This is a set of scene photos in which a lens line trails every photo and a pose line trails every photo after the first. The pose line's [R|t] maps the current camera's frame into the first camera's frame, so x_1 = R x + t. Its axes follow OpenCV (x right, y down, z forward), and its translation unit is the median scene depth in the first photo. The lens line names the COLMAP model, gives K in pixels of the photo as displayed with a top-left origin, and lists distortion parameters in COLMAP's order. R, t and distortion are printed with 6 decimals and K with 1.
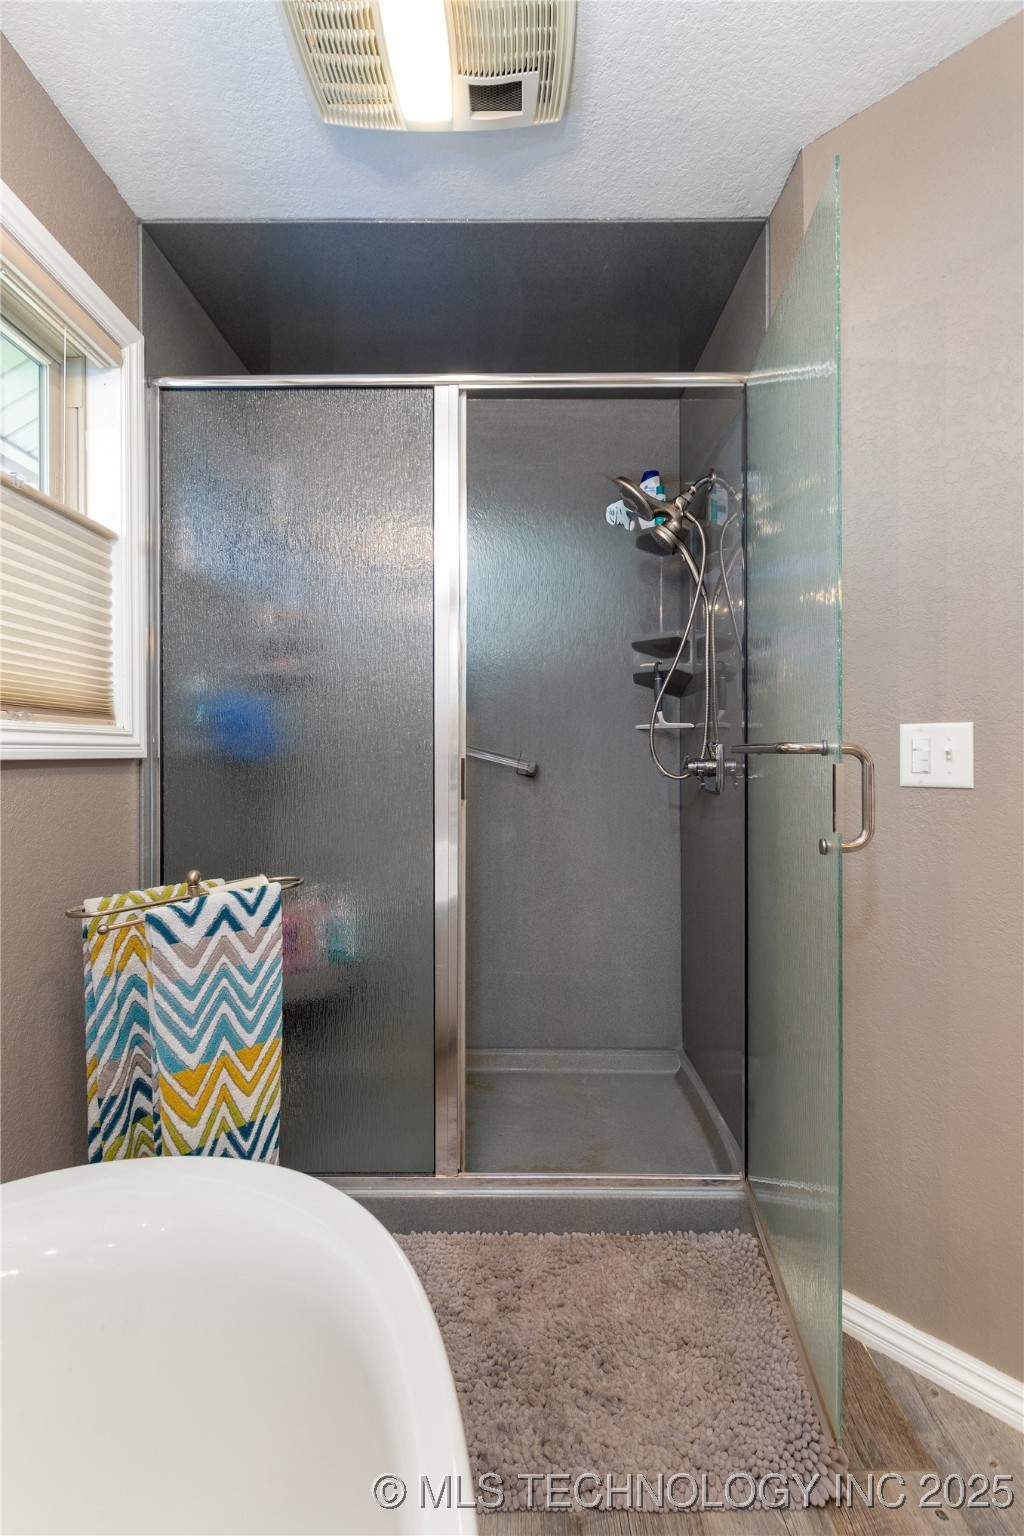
lens RADIAL K [[700.7, 0, 506.6], [0, 700.7, 743.4], [0, 0, 1]] dist [0.009631, -0.002173]
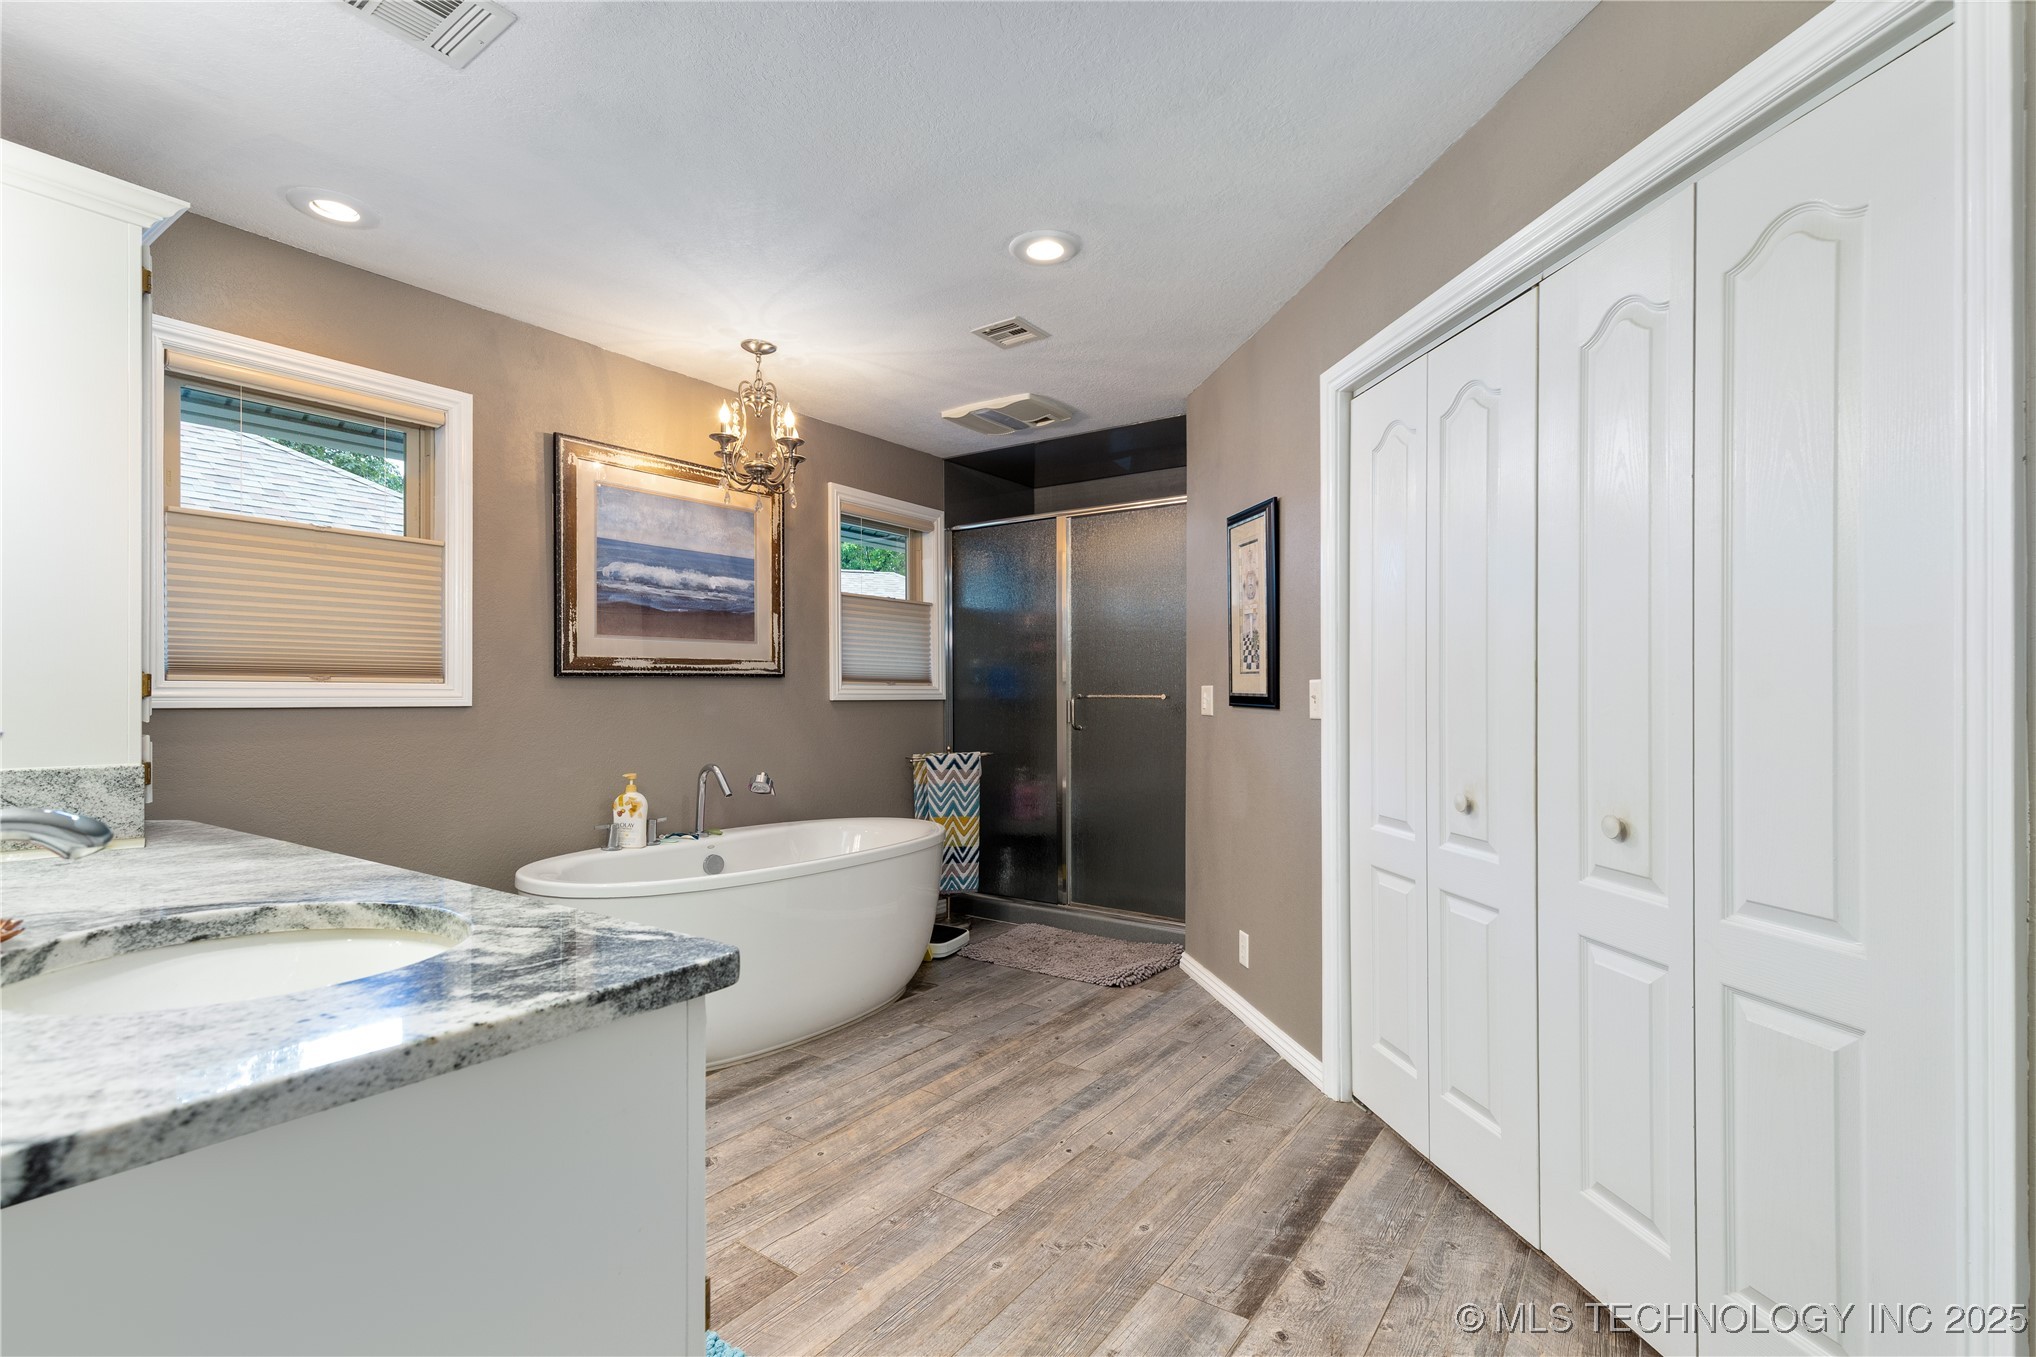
lens RADIAL K [[928.8, 0, 1019.1], [0, 928.8, 688.8], [0, 0, 1]] dist [0.009631, -0.002173]
pose [[0.811985, -0.005993, -0.583648, 1.711261], [0.010355, 0.999938, 0.004139, -0.030337], [0.583587, -0.009404, 0.811996, -1.548681]]
